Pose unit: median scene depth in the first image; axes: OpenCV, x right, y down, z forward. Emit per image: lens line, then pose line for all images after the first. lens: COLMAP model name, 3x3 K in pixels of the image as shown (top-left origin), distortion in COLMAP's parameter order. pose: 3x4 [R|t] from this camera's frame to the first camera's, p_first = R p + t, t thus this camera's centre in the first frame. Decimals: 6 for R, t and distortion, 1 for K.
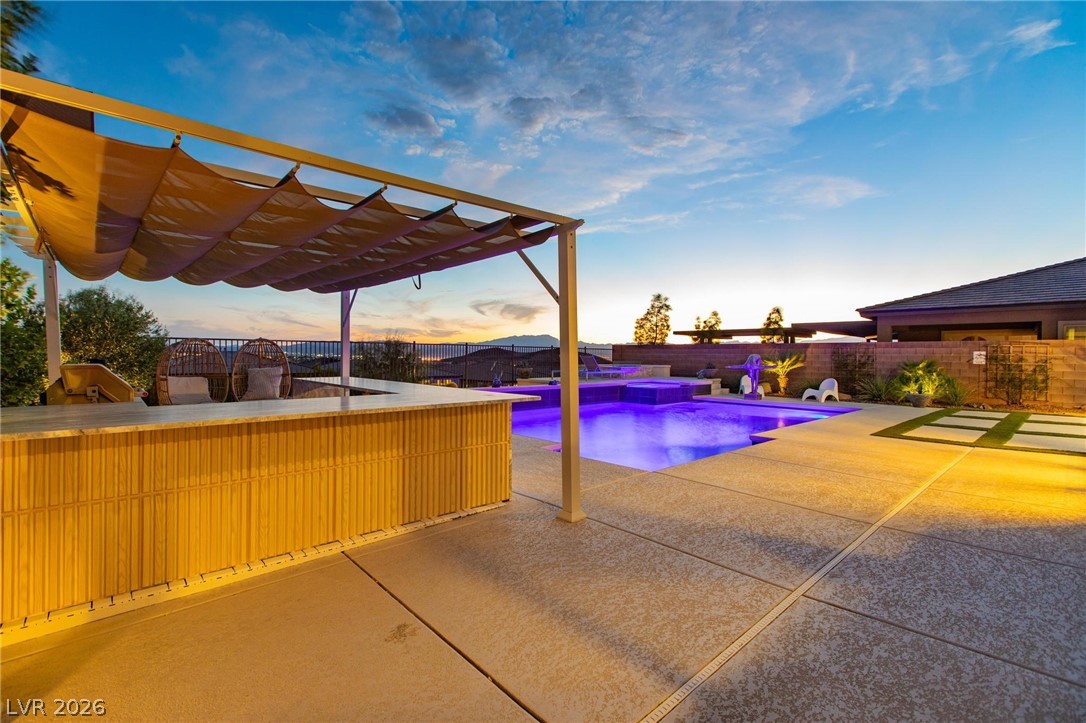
lens RADIAL K [[477.1, 0, 534.8], [0, 477.1, 381.7], [0, 0, 1]] dist [0.000641, 0.000073]
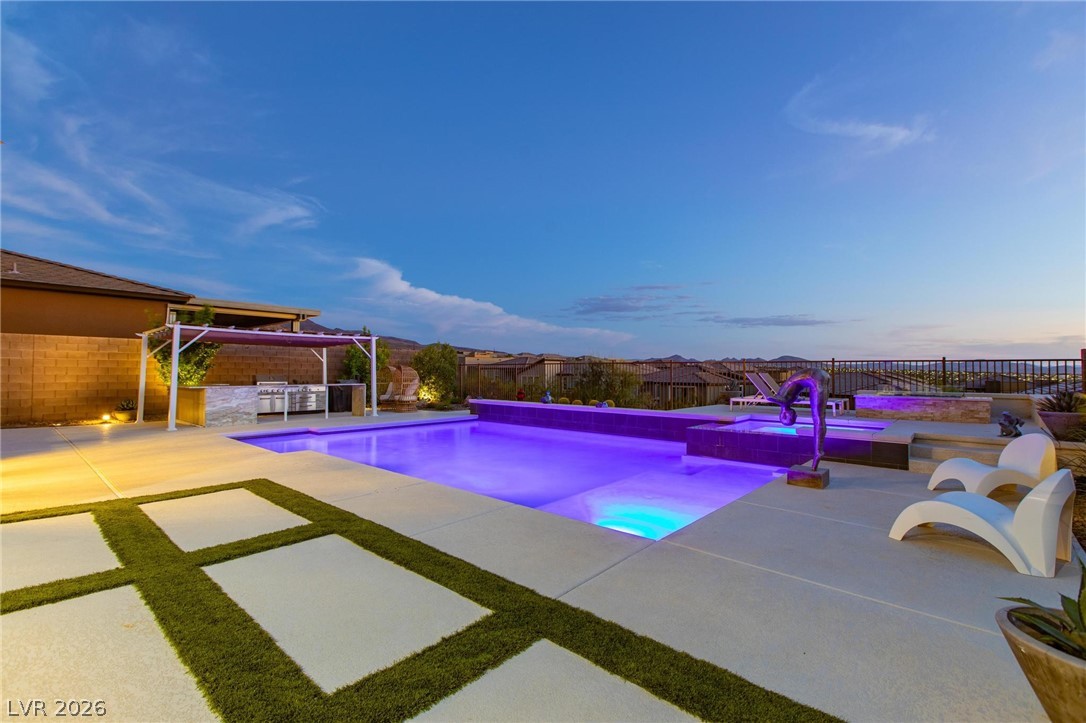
lens RADIAL K [[482.9, 0, 543.0], [0, 482.9, 361.5], [0, 0, 1]] dist [0.001865, -0.000452]
pose [[0.113321, -0.029119, -0.993132, 0.542308], [-0.057577, 0.997698, -0.035823, -0.024106], [0.991889, 0.061241, 0.111384, 0.487229]]
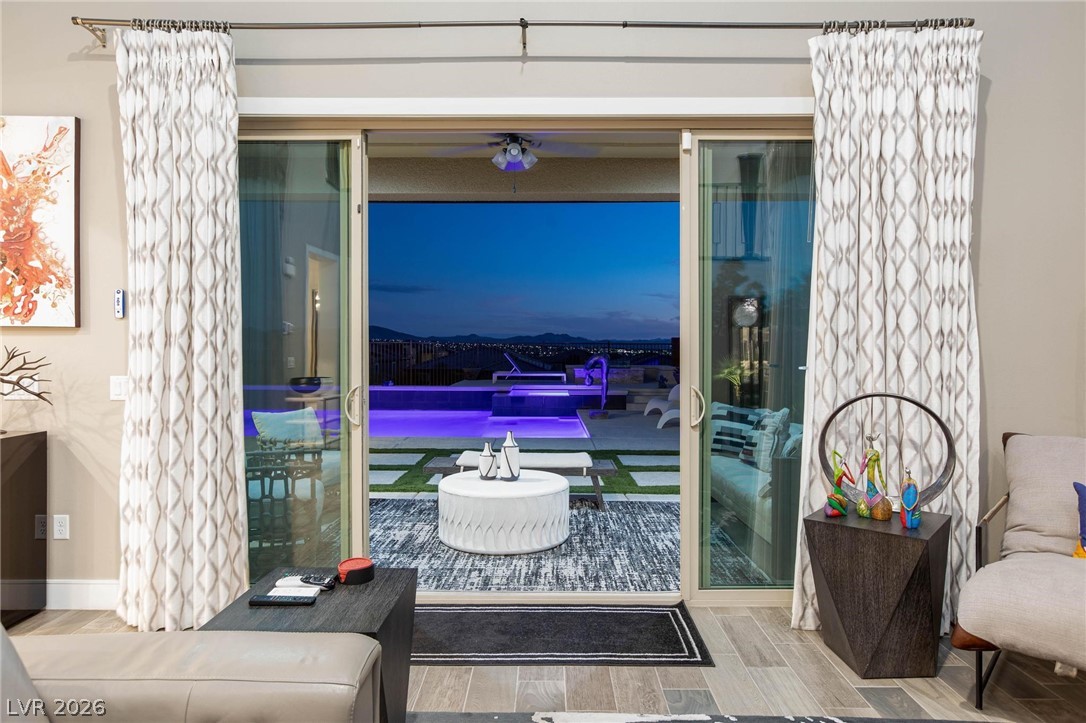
lens RADIAL K [[646.9, 0, 526.9], [0, 646.9, 361.0], [0, 0, 1]] dist [0.003395, 0.002649]
pose [[0.721658, 0.008265, -0.692200, 0.668164], [-0.034513, 0.999115, -0.024053, -0.013435], [0.691388, 0.041248, 0.721305, 0.179516]]
